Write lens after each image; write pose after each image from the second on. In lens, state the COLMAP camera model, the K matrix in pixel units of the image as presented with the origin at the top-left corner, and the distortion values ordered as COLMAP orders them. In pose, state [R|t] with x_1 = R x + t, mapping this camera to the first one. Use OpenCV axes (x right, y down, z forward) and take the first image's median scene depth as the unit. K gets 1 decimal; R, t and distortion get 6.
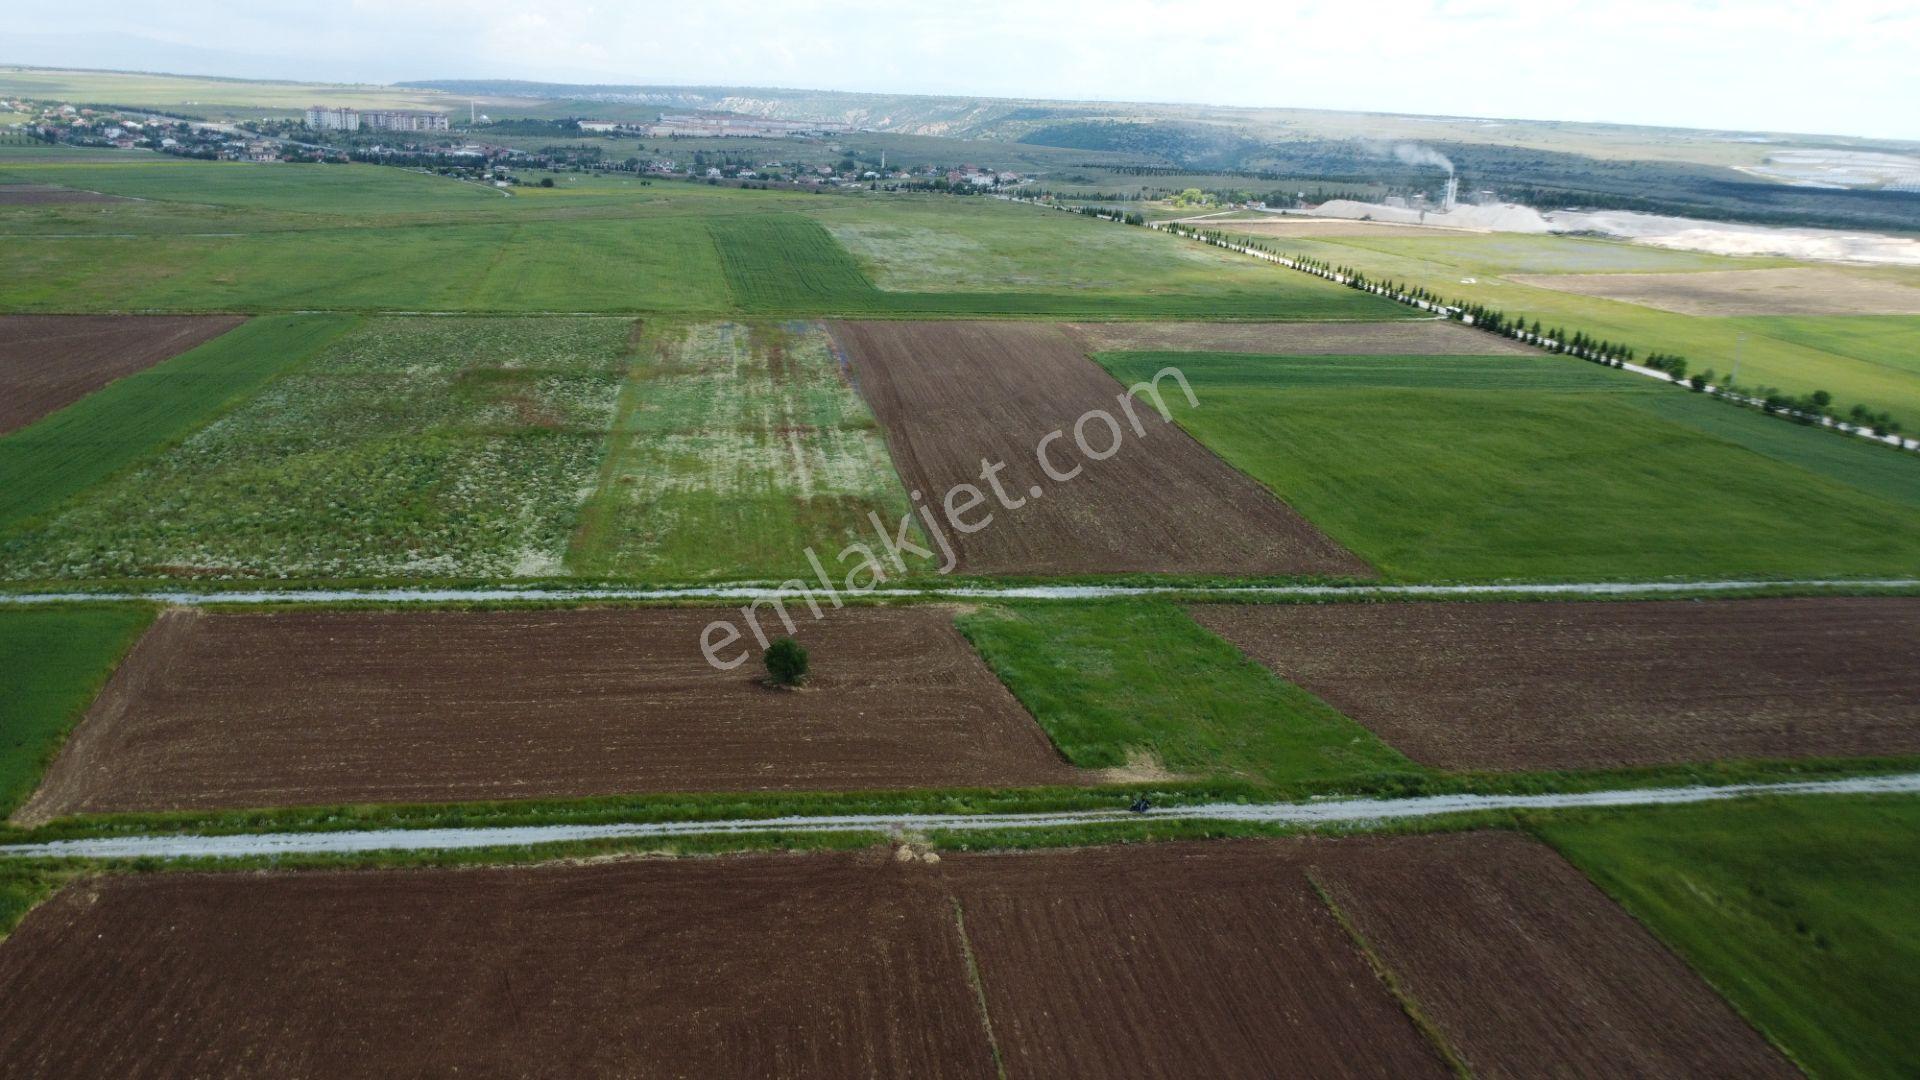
lens RADIAL K [[1389.1, 0, 960.0], [0, 1389.1, 540.0], [0, 0, 1]] dist [-0.021670, -0.018816]
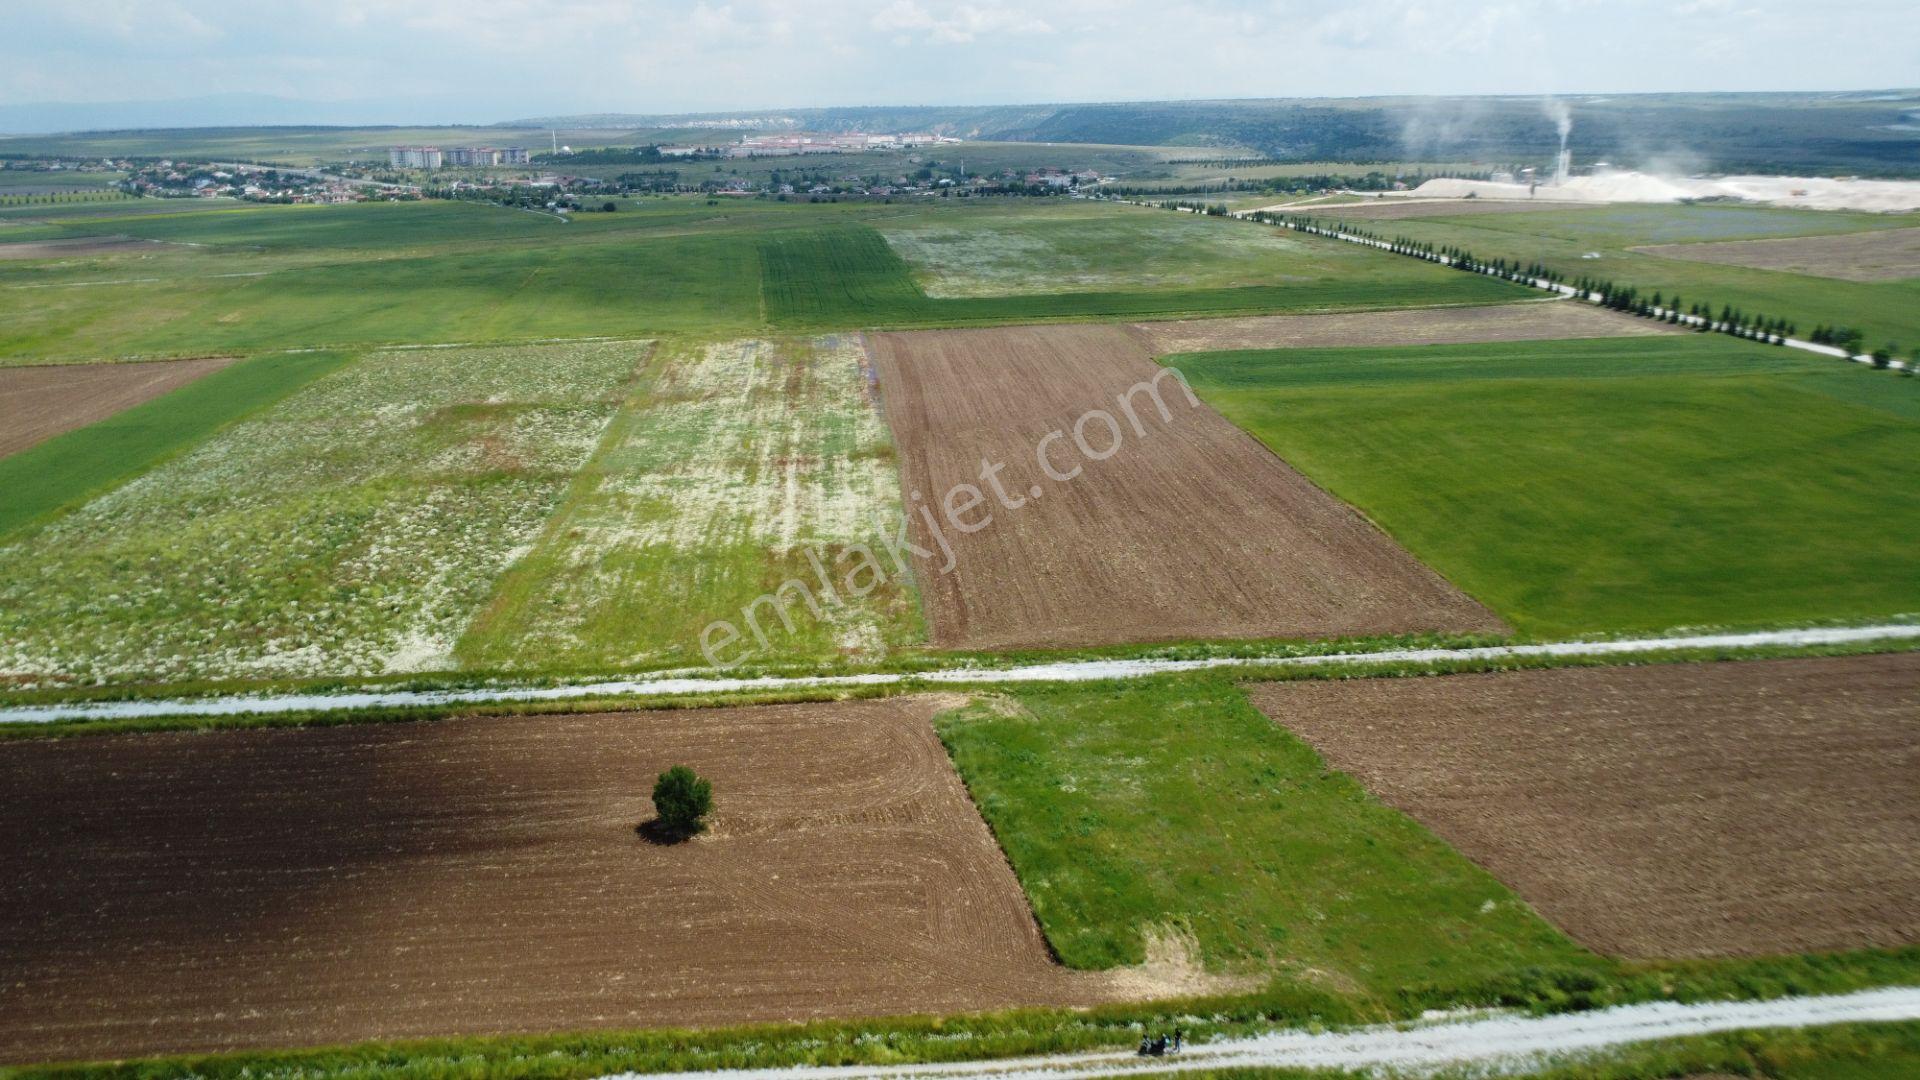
lens RADIAL K [[1386.7, 0, 962.5], [0, 1386.7, 539.9], [0, 0, 1]] dist [-0.027134, -0.008947]
pose [[0.996457, -0.036490, -0.075781, 0.066017], [0.035917, 0.999315, -0.008913, -0.029516], [0.076054, 0.006159, 0.997085, 0.234171]]
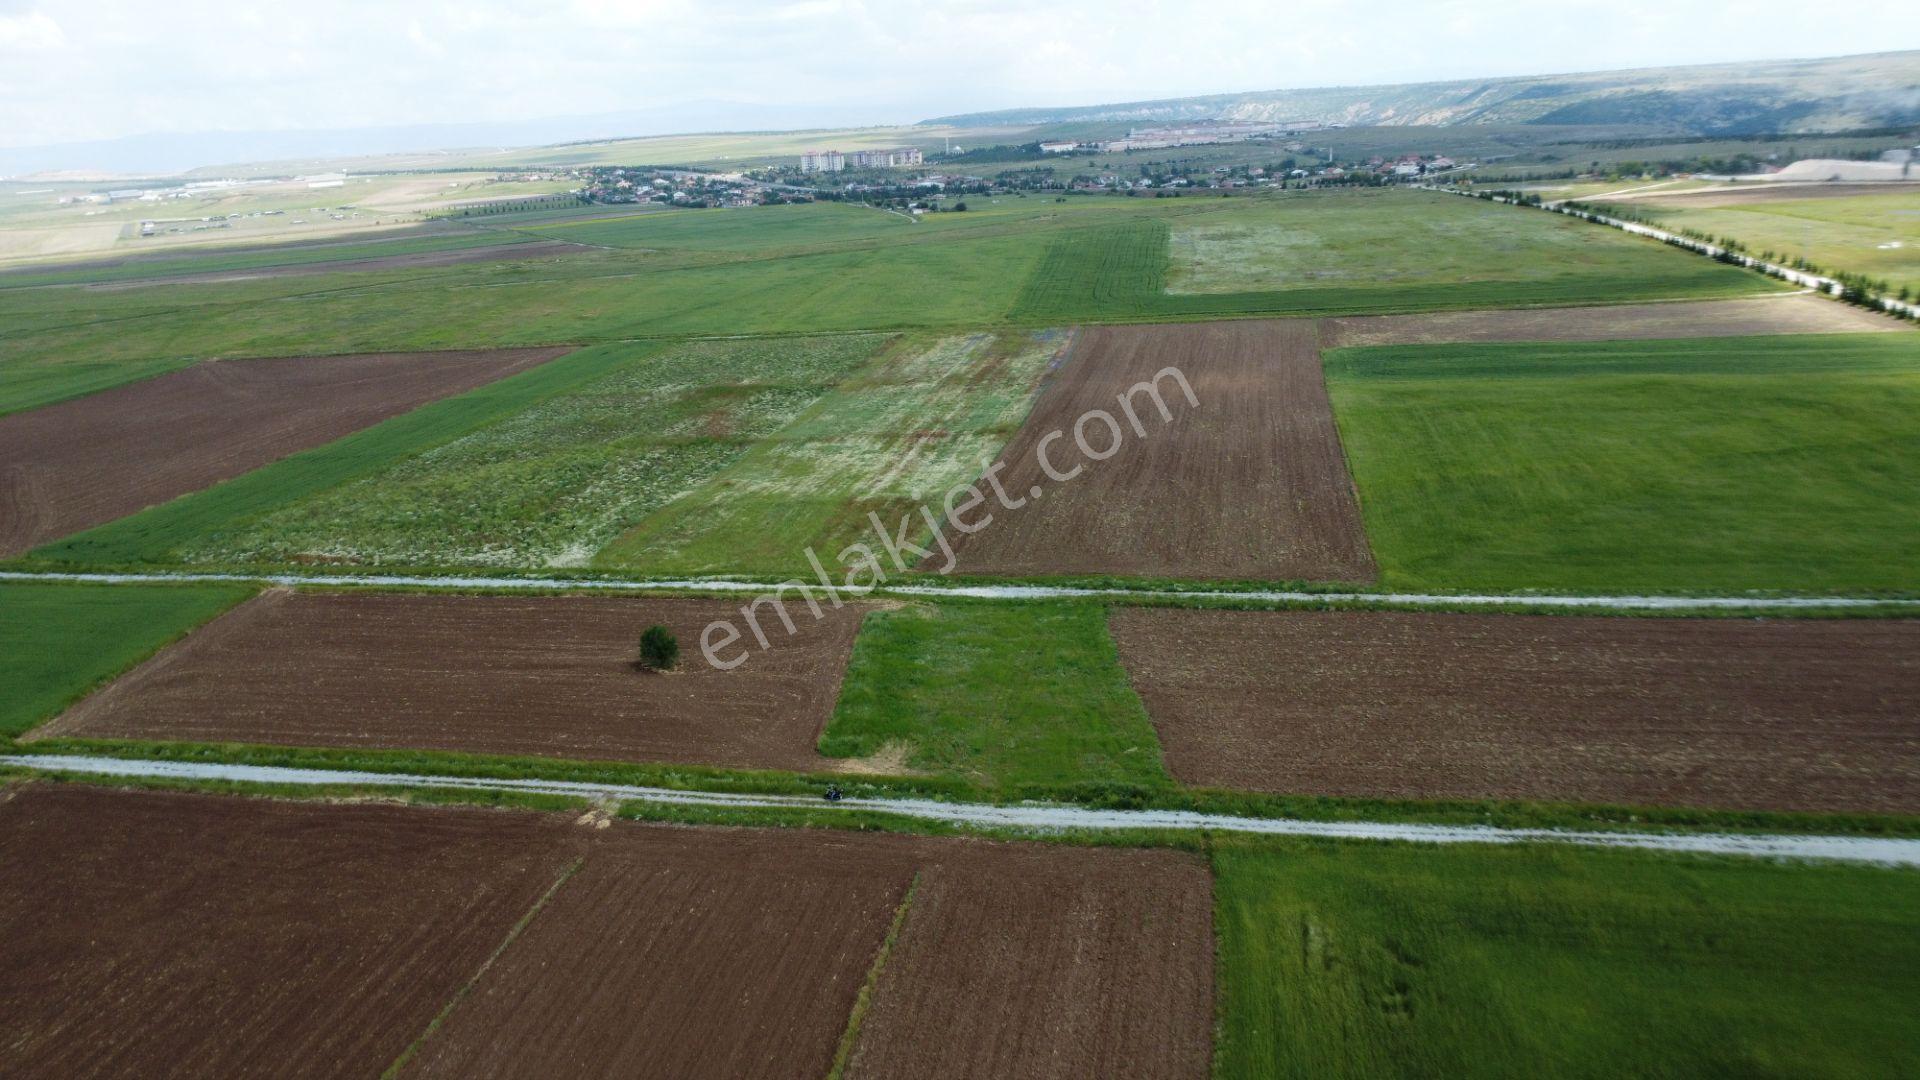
lens RADIAL K [[1389.1, 0, 960.0], [0, 1389.1, 540.0], [0, 0, 1]] dist [-0.021670, -0.018816]
pose [[0.932587, 0.008280, -0.360850, 0.400636], [-0.010403, 0.999938, -0.003942, 0.004304], [0.360795, 0.007430, 0.932616, 0.051452]]
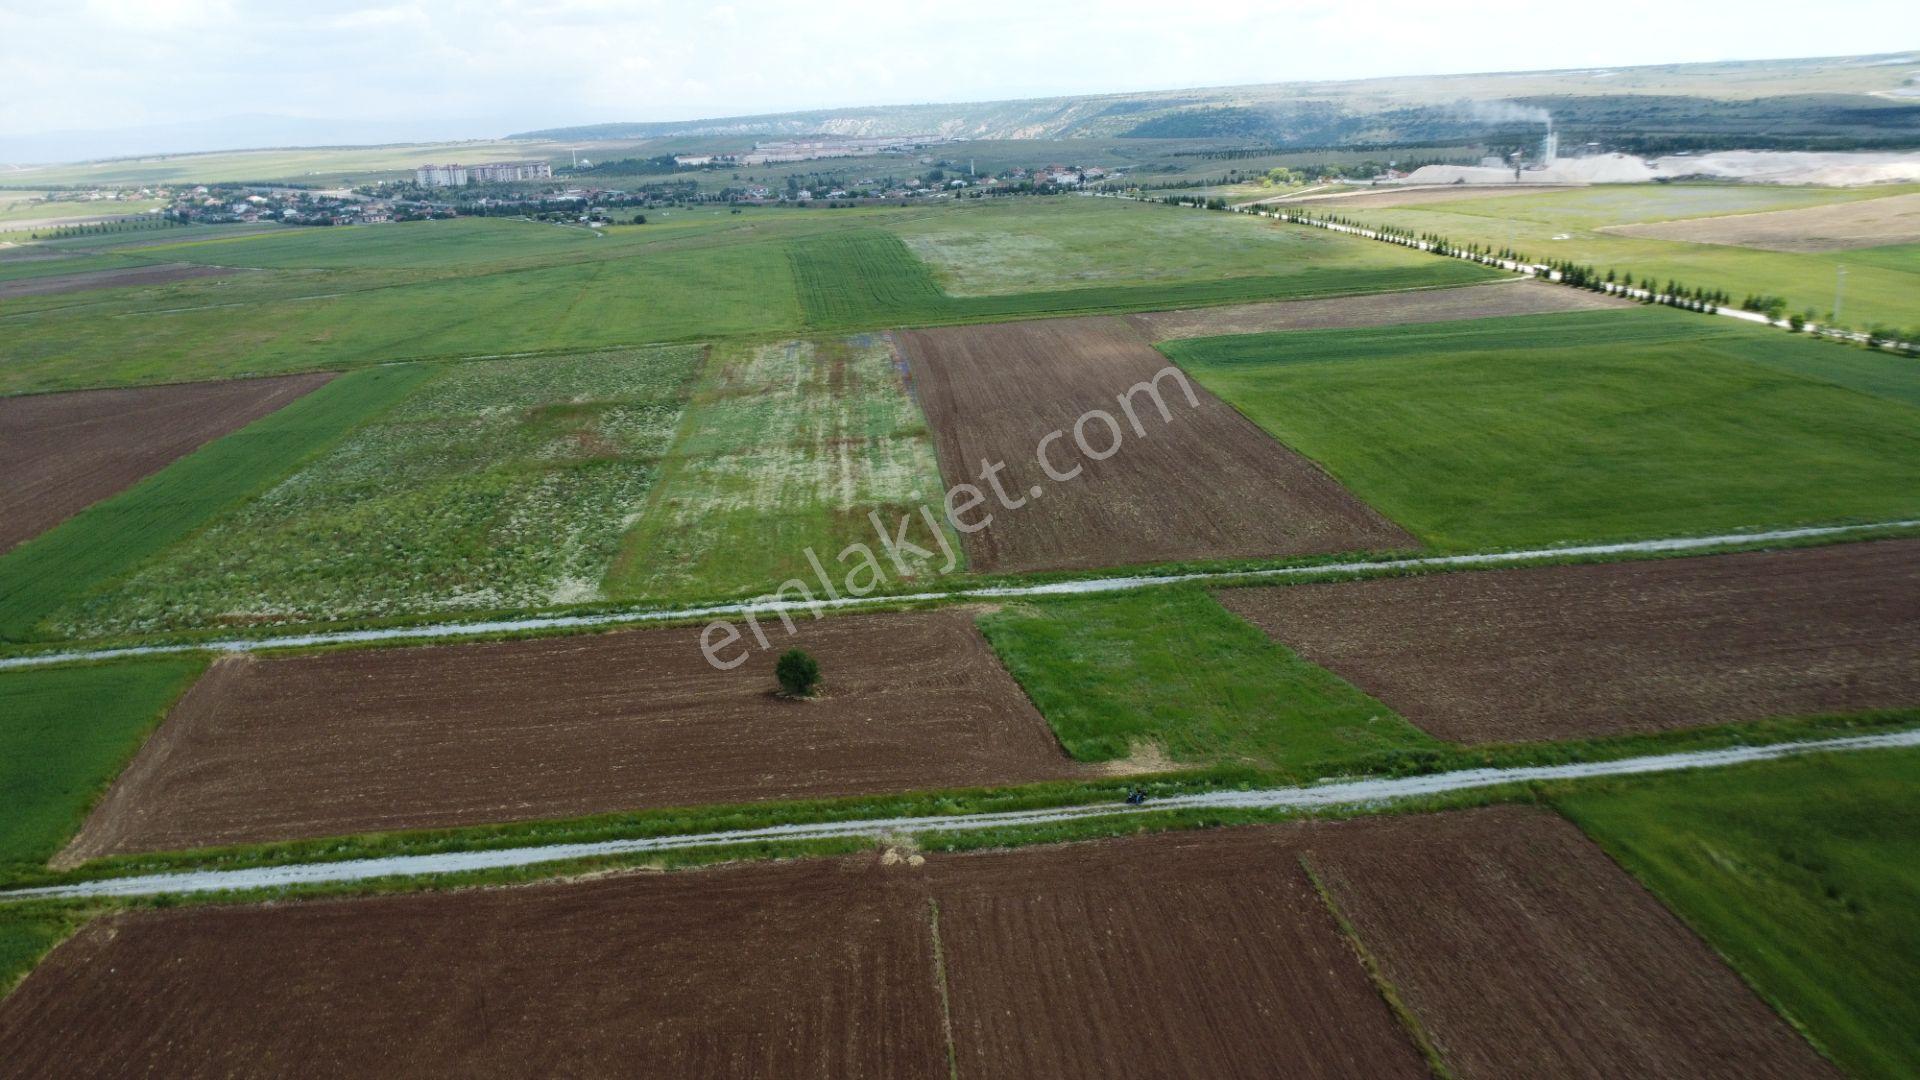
lens RADIAL K [[1389.1, 0, 960.0], [0, 1389.1, 540.0], [0, 0, 1]] dist [-0.021670, -0.018816]
pose [[0.993418, -0.067484, -0.092551, 0.074565], [0.067148, 0.997720, -0.006737, 0.005500], [0.092795, 0.000478, 0.995685, 0.007404]]
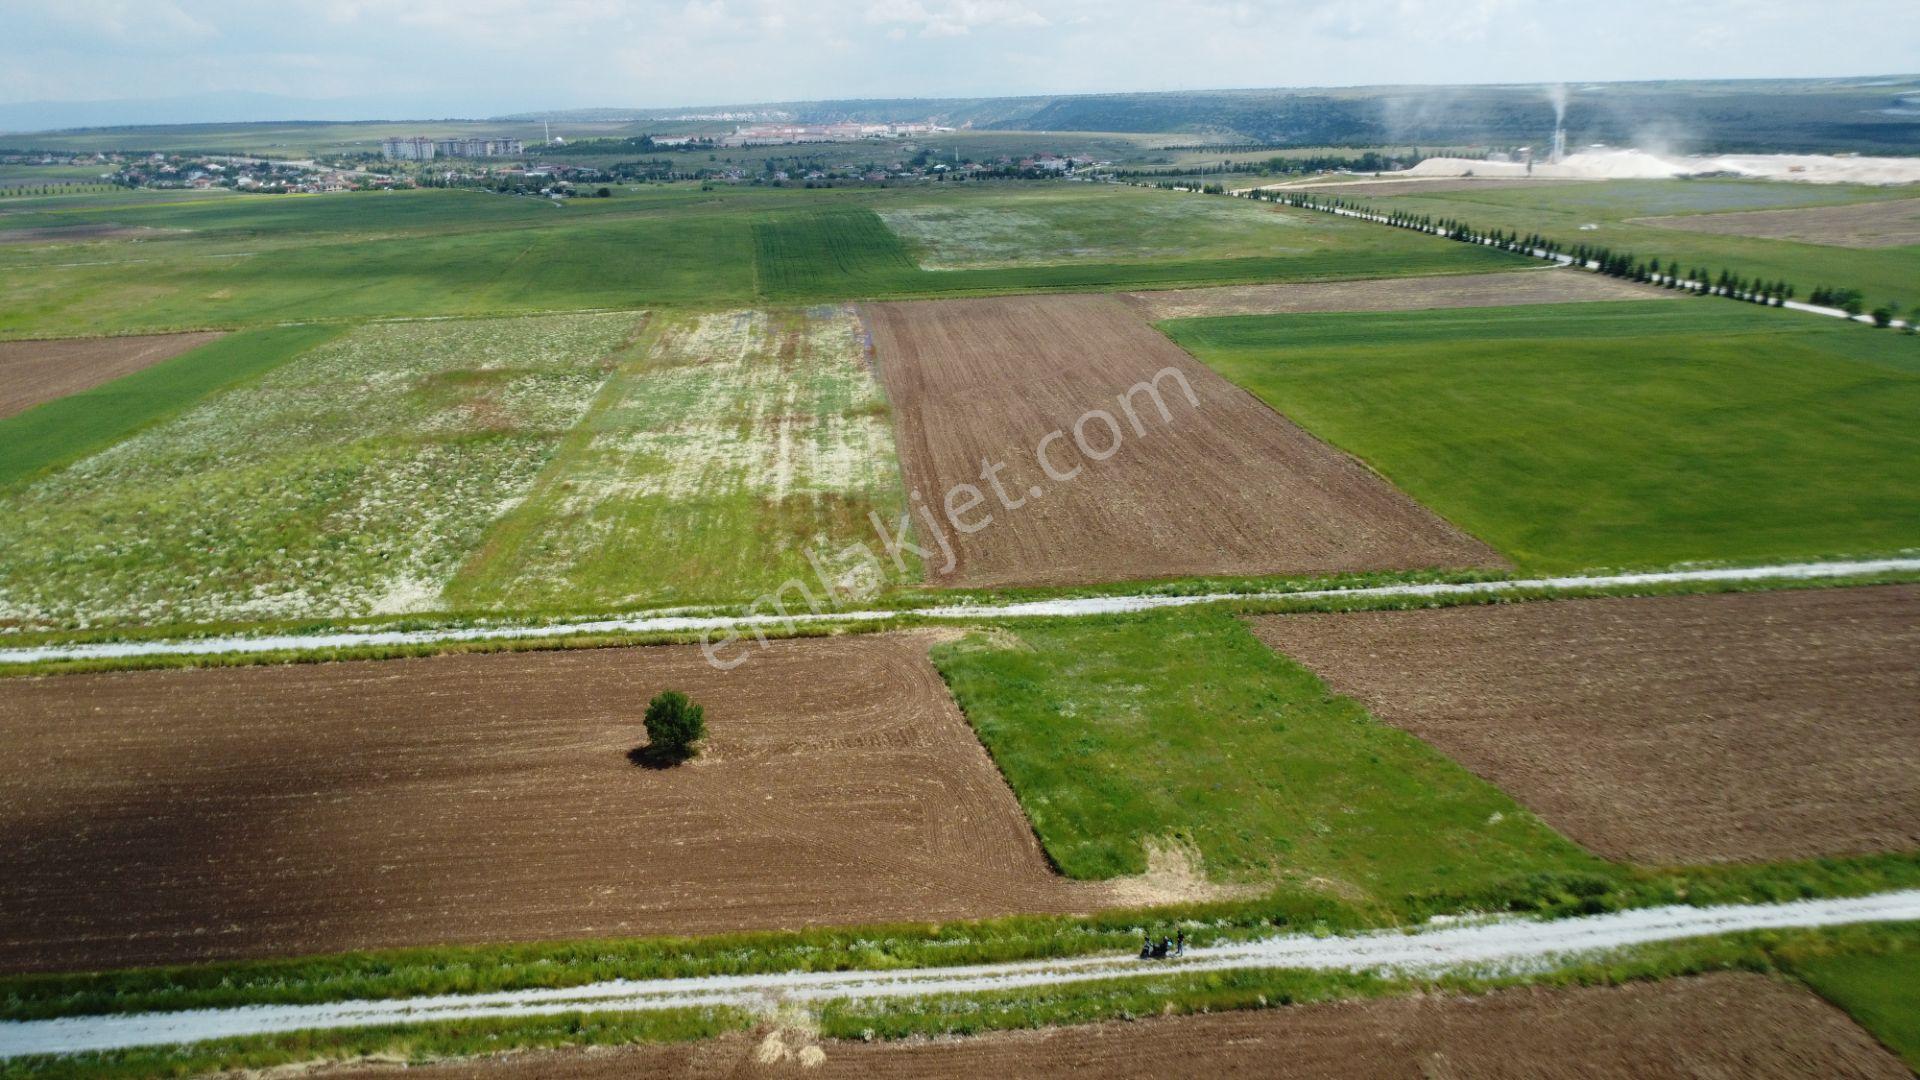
lens RADIAL K [[1386.7, 0, 962.5], [0, 1386.7, 539.9], [0, 0, 1]] dist [-0.027134, -0.008947]
pose [[0.996305, -0.043212, -0.074216, 0.064978], [0.042992, 0.999065, -0.004558, 0.002309], [0.074344, 0.001350, 0.997232, 0.244790]]
